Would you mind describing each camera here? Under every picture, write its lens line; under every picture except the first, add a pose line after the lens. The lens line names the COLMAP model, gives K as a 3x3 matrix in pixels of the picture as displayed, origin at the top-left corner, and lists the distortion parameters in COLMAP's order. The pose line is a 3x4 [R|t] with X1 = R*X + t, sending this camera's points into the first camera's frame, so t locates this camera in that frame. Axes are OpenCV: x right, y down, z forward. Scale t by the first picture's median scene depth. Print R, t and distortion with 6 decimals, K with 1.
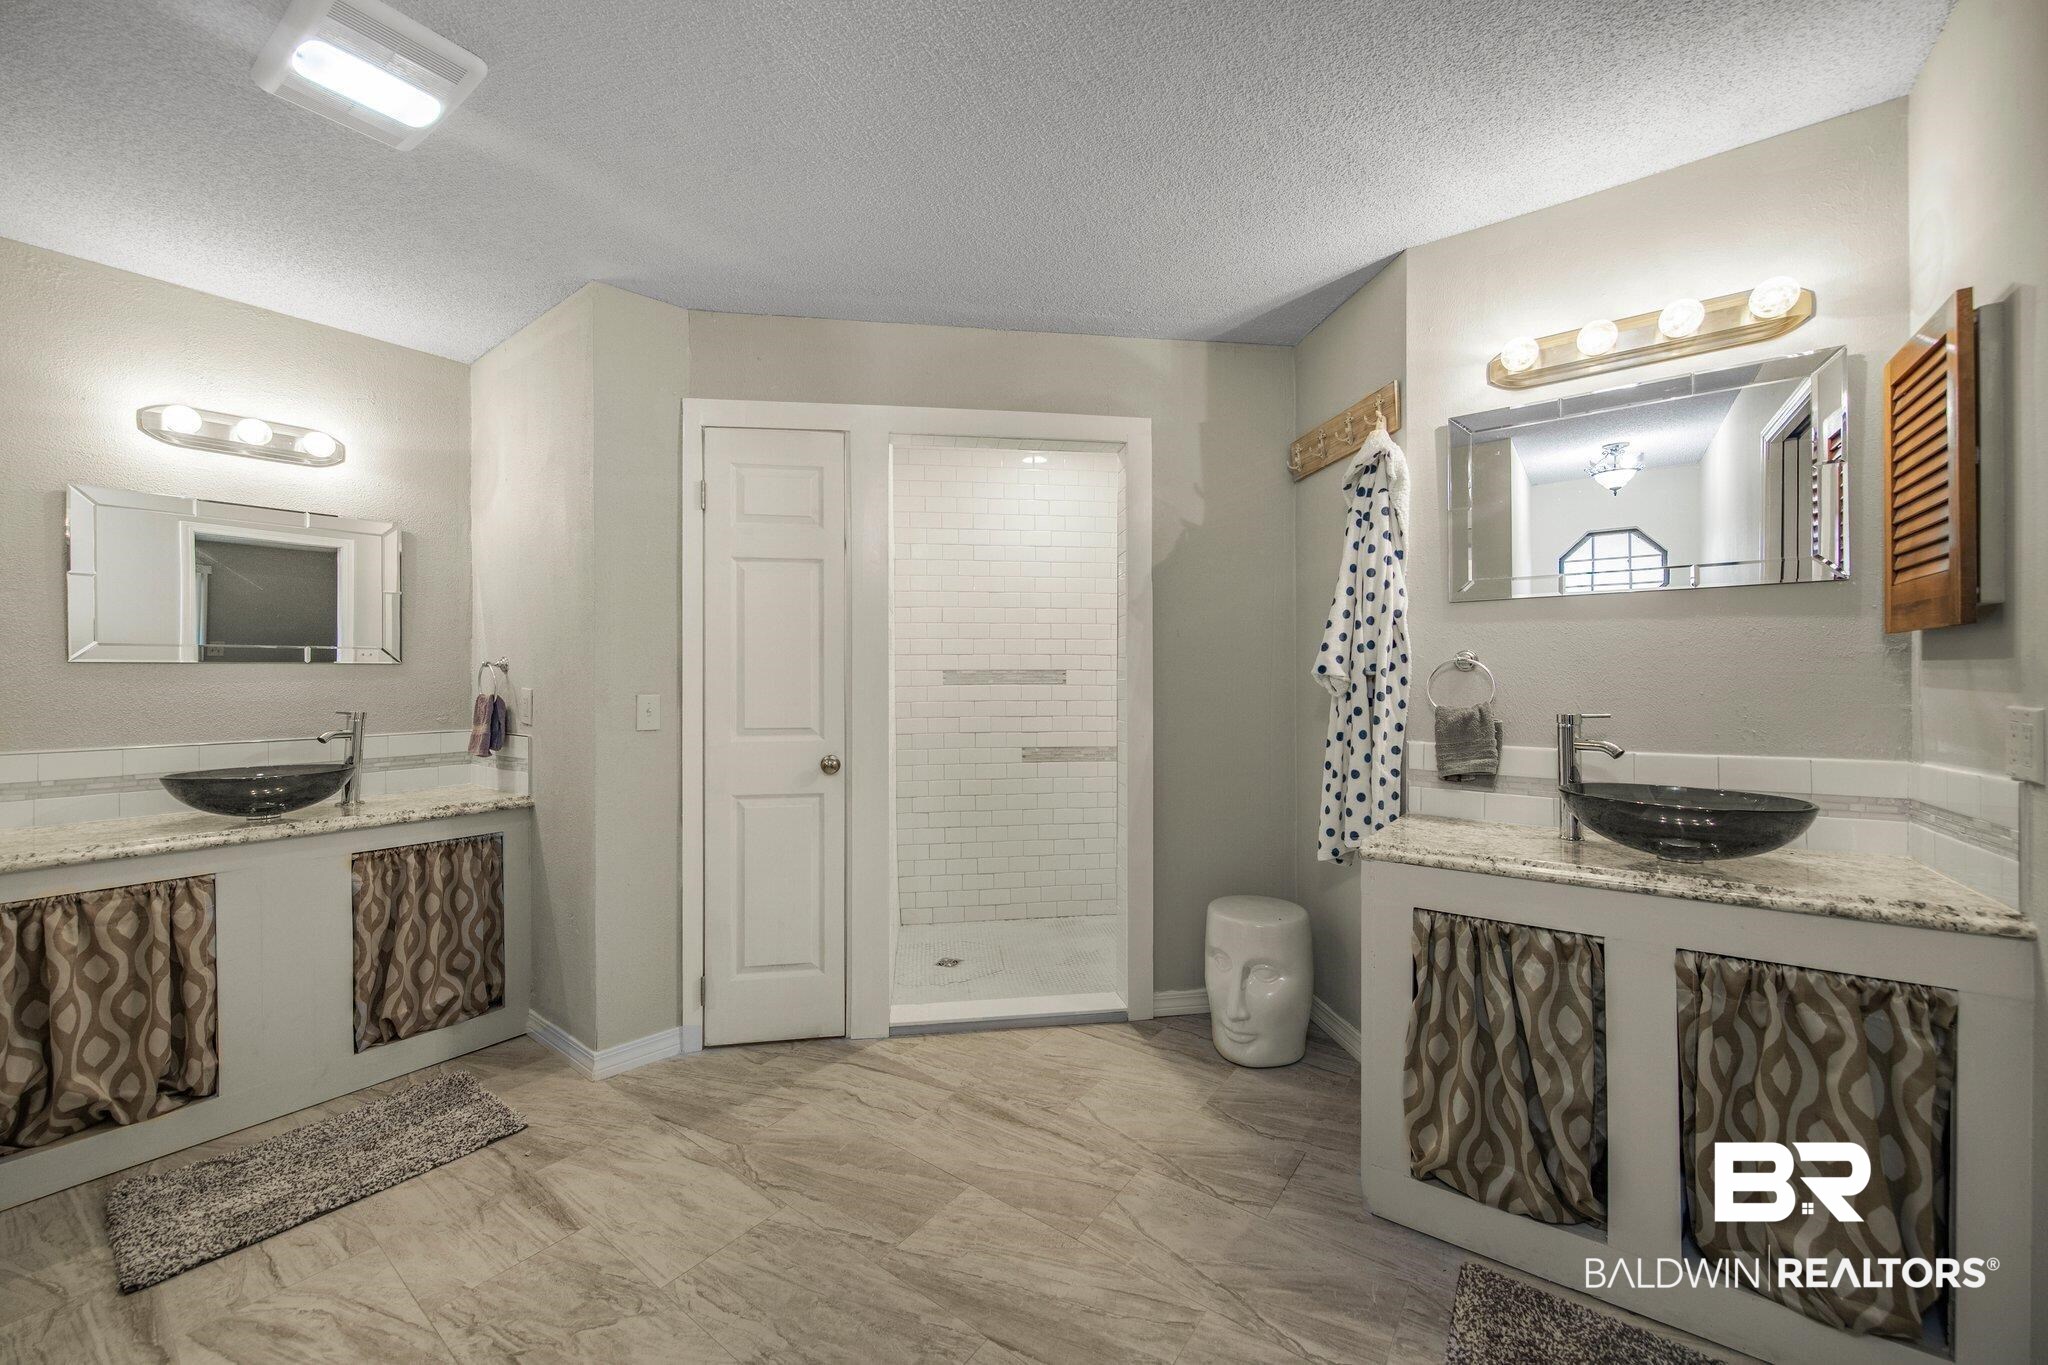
lens RADIAL K [[753.0, 0, 1024.3], [0, 753.0, 678.8], [0, 0, 1]] dist [0.003004, -0.002125]
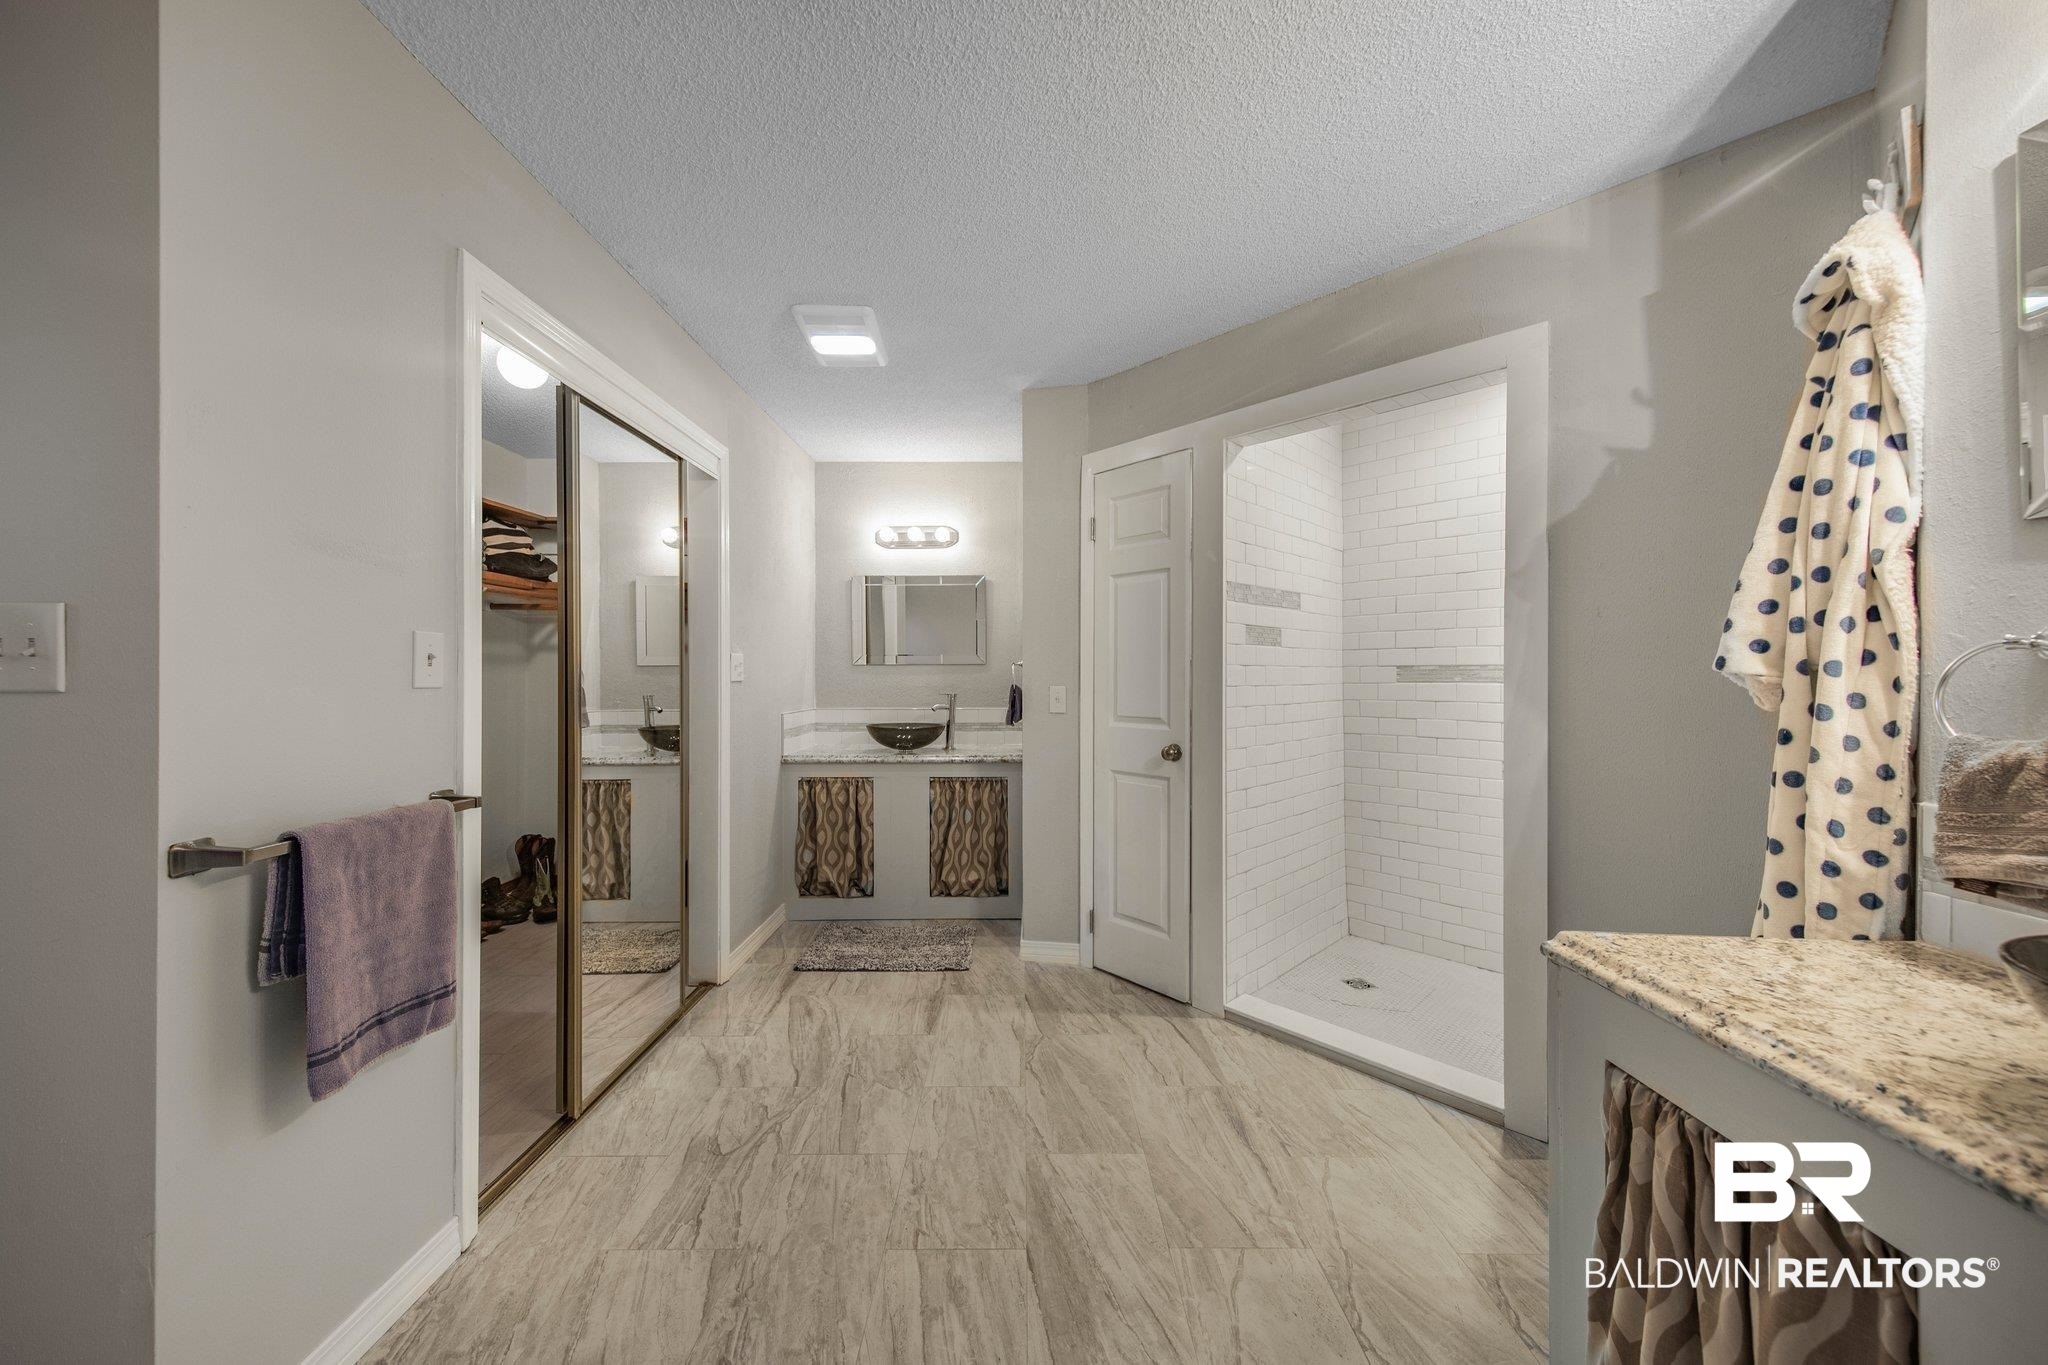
lens RADIAL K [[717.9, 0, 1026.3], [0, 717.9, 671.1], [0, 0, 1]] dist [0.011111, -0.000588]
pose [[0.601070, 0.000822, -0.799196, 0.526483], [-0.003521, 0.999992, -0.001619, -0.003127], [0.799188, 0.003787, 0.601069, 0.211018]]
